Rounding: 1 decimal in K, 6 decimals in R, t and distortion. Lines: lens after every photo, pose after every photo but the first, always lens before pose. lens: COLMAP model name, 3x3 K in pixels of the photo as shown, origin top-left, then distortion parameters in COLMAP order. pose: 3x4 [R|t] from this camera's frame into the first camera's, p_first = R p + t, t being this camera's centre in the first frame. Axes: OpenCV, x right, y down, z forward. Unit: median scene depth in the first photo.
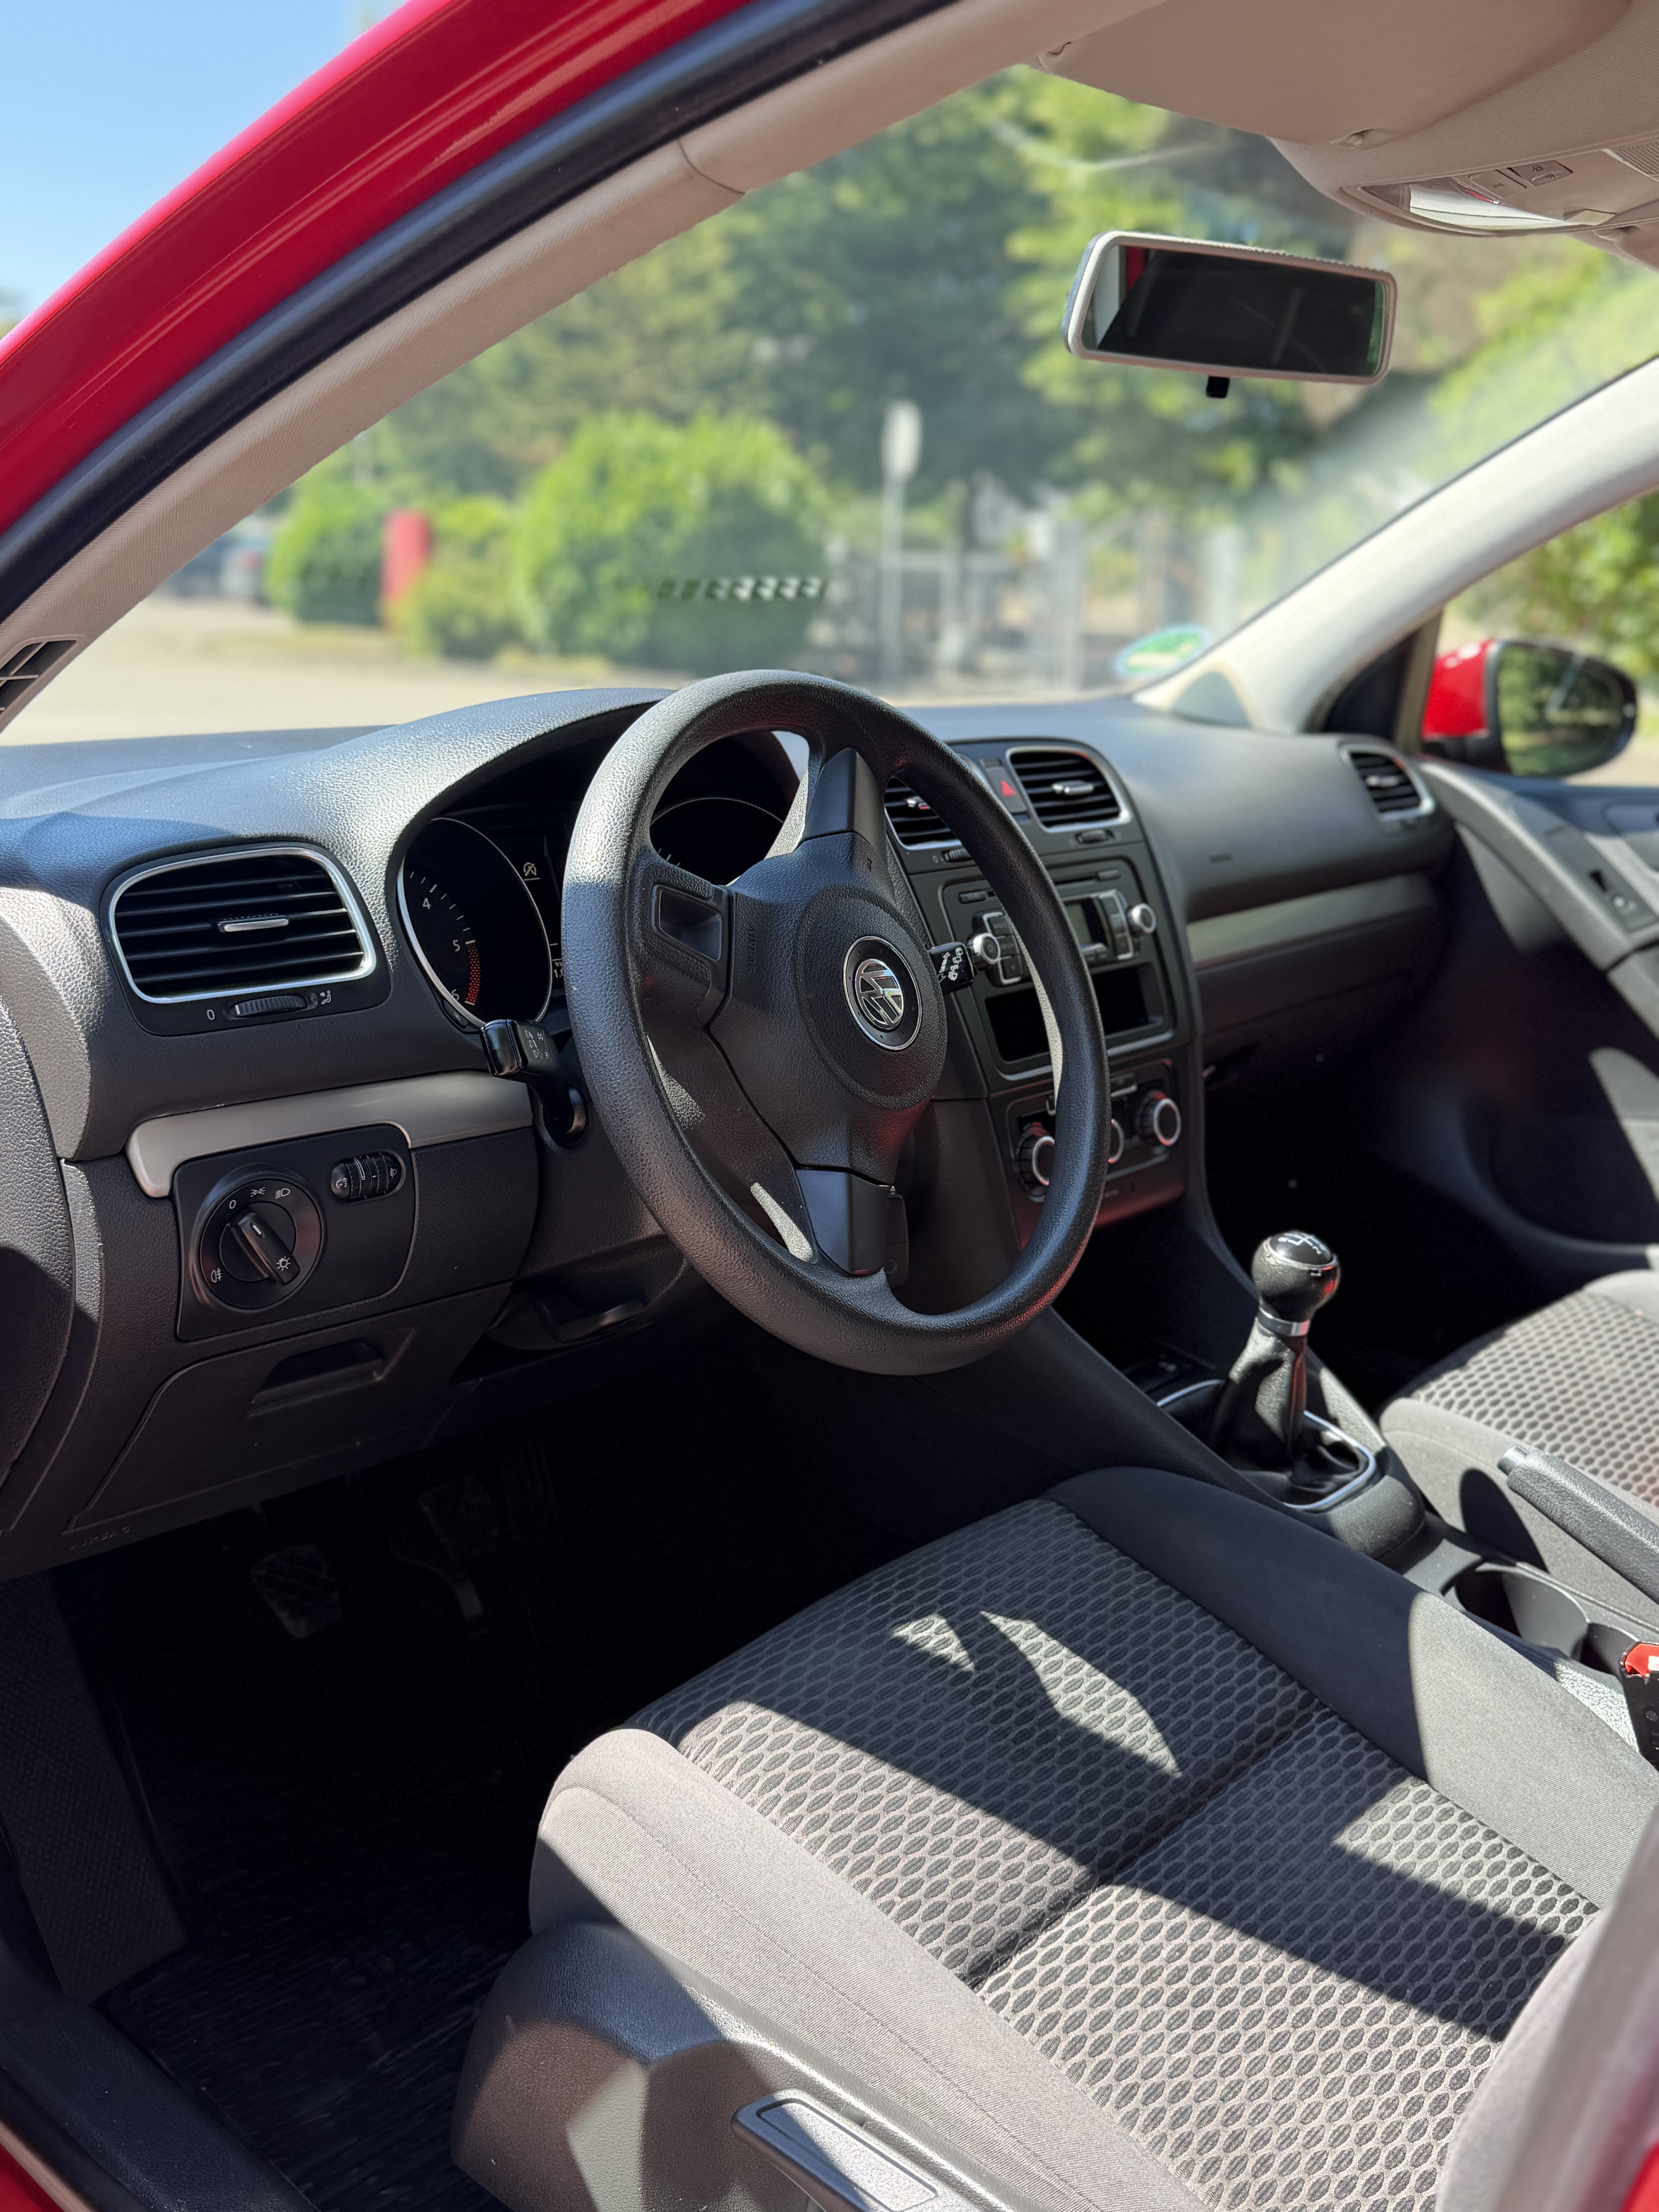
lens RADIAL K [[2086.9, 0, 749.4], [0, 2086.9, 1106.7], [0, 0, 1]] dist [0.257601, -0.466550]
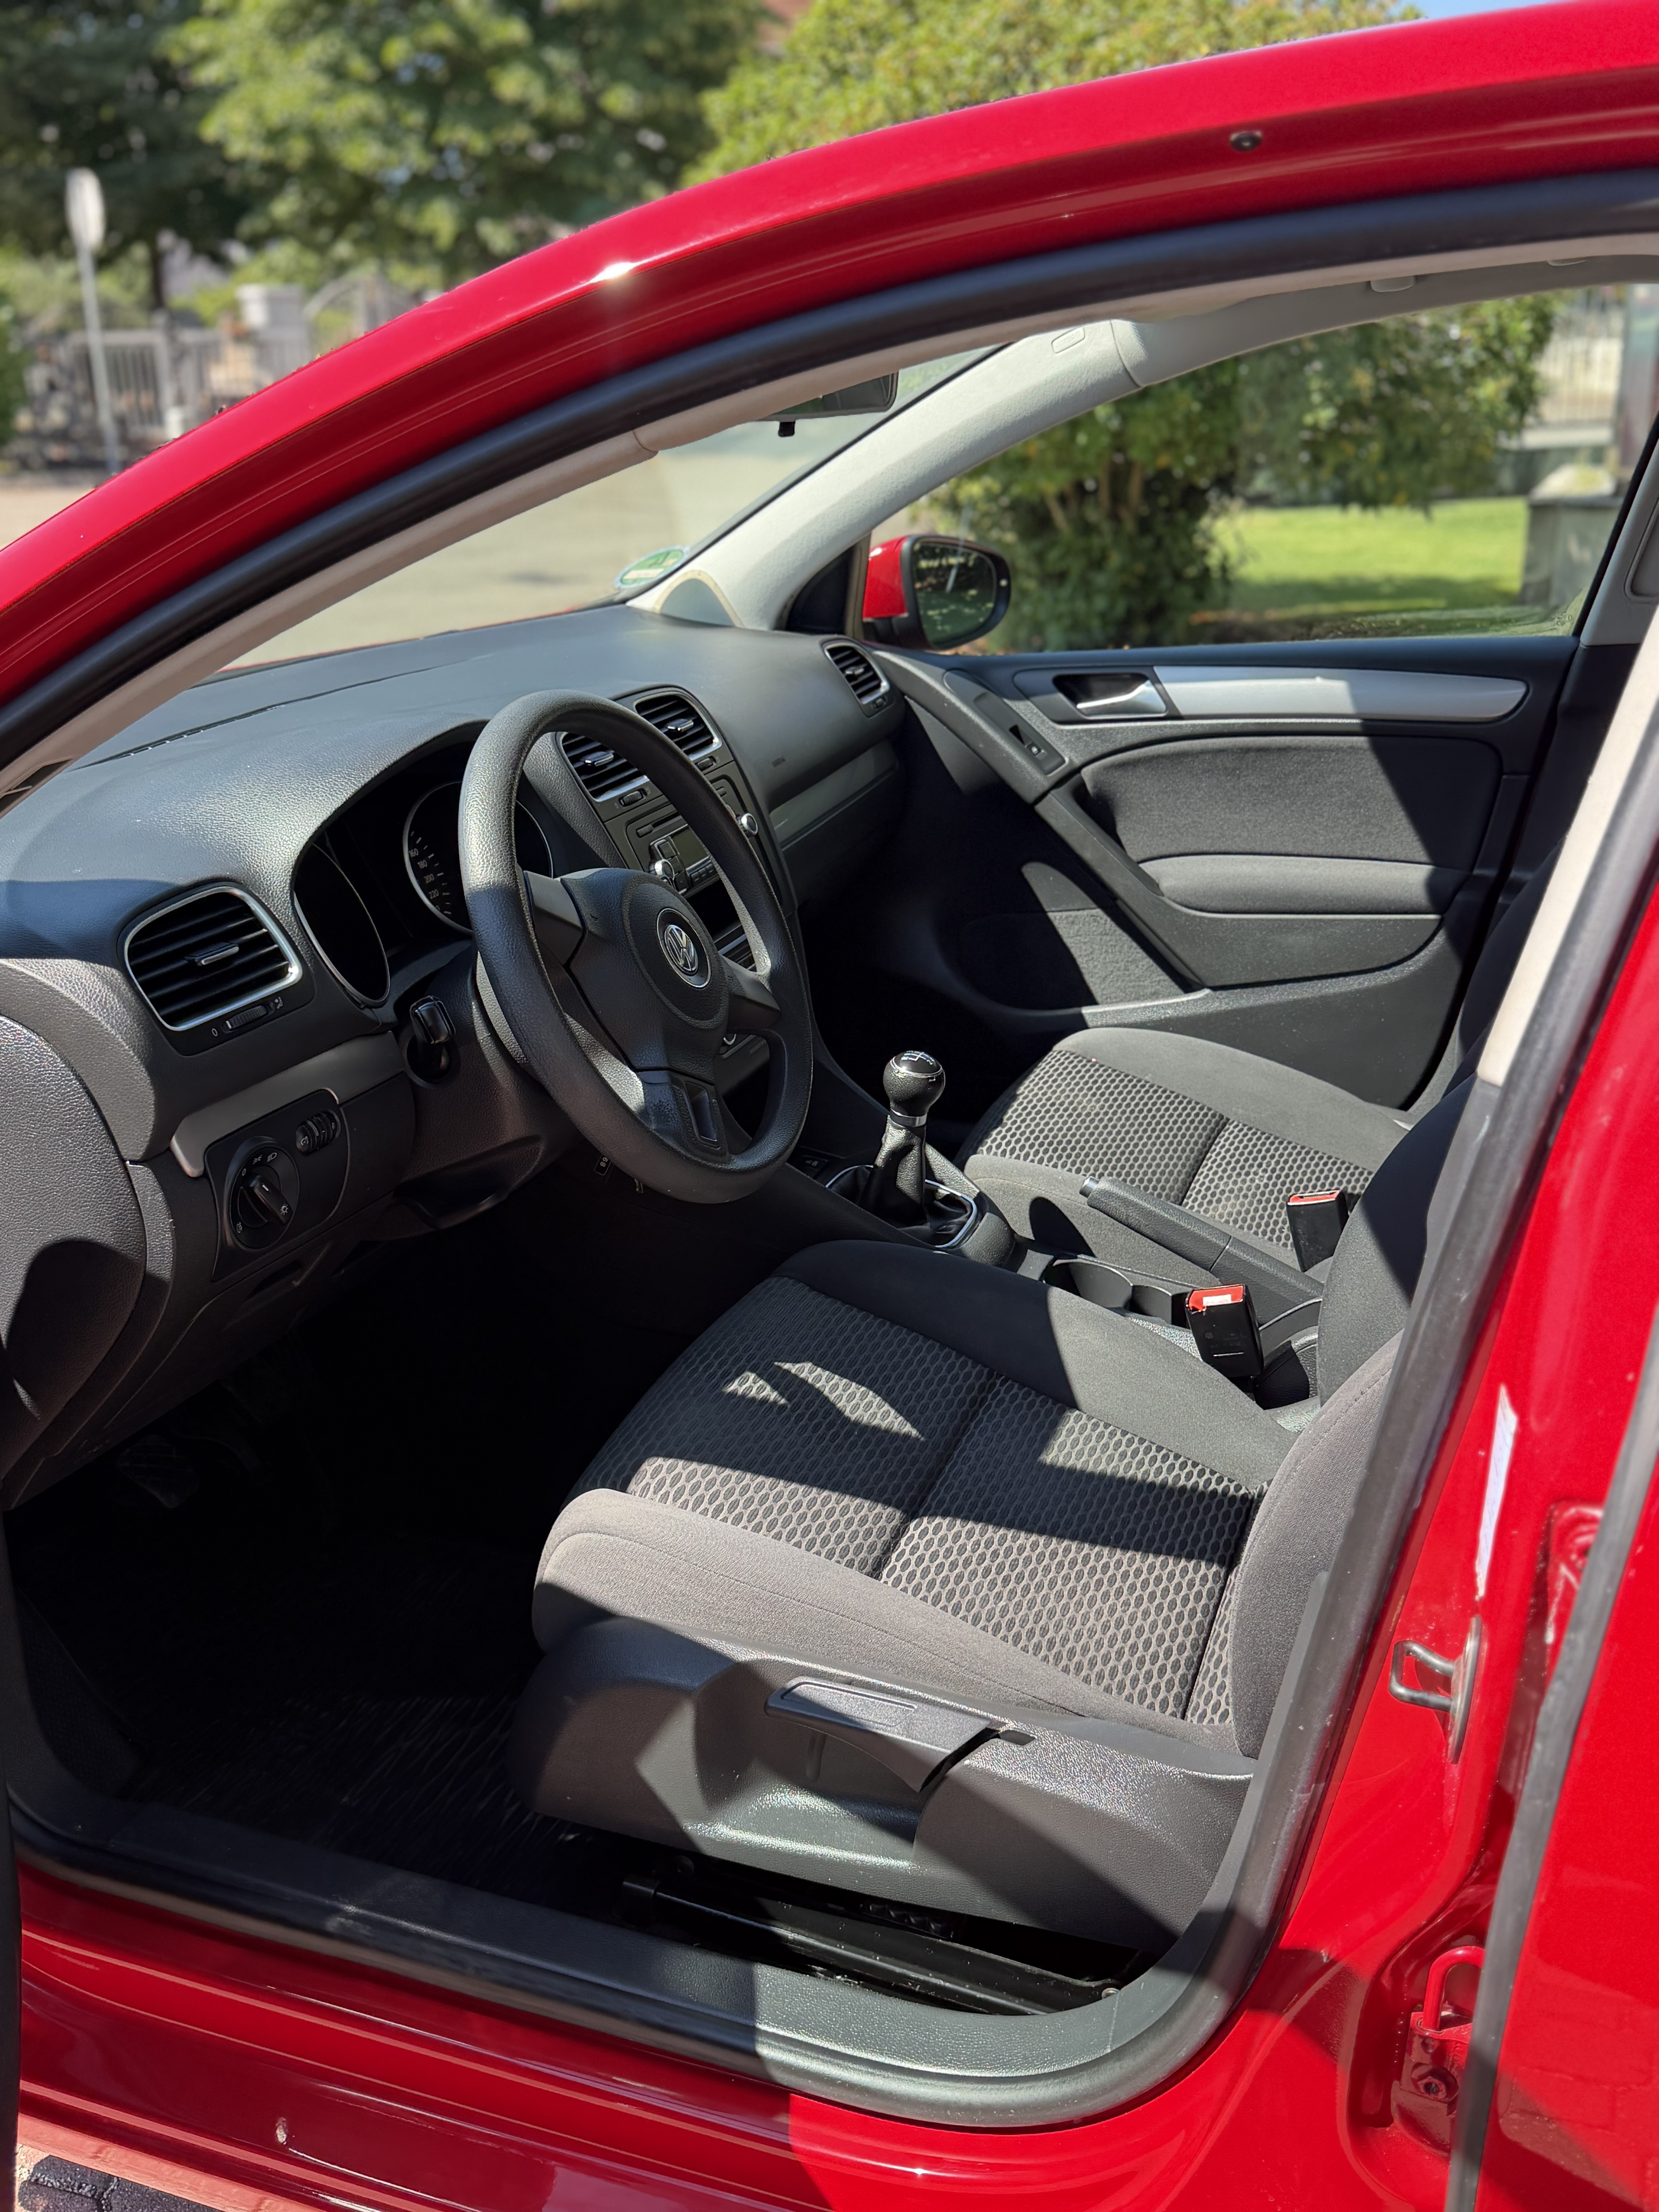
lens RADIAL K [[2086.9, 0, 749.4], [0, 2086.9, 1106.7], [0, 0, 1]] dist [0.257601, -0.466550]
pose [[0.938779, -0.163919, 0.303024, -0.288119], [0.133359, 0.983888, 0.119078, -0.090683], [-0.317661, -0.071377, 0.945514, -0.274730]]
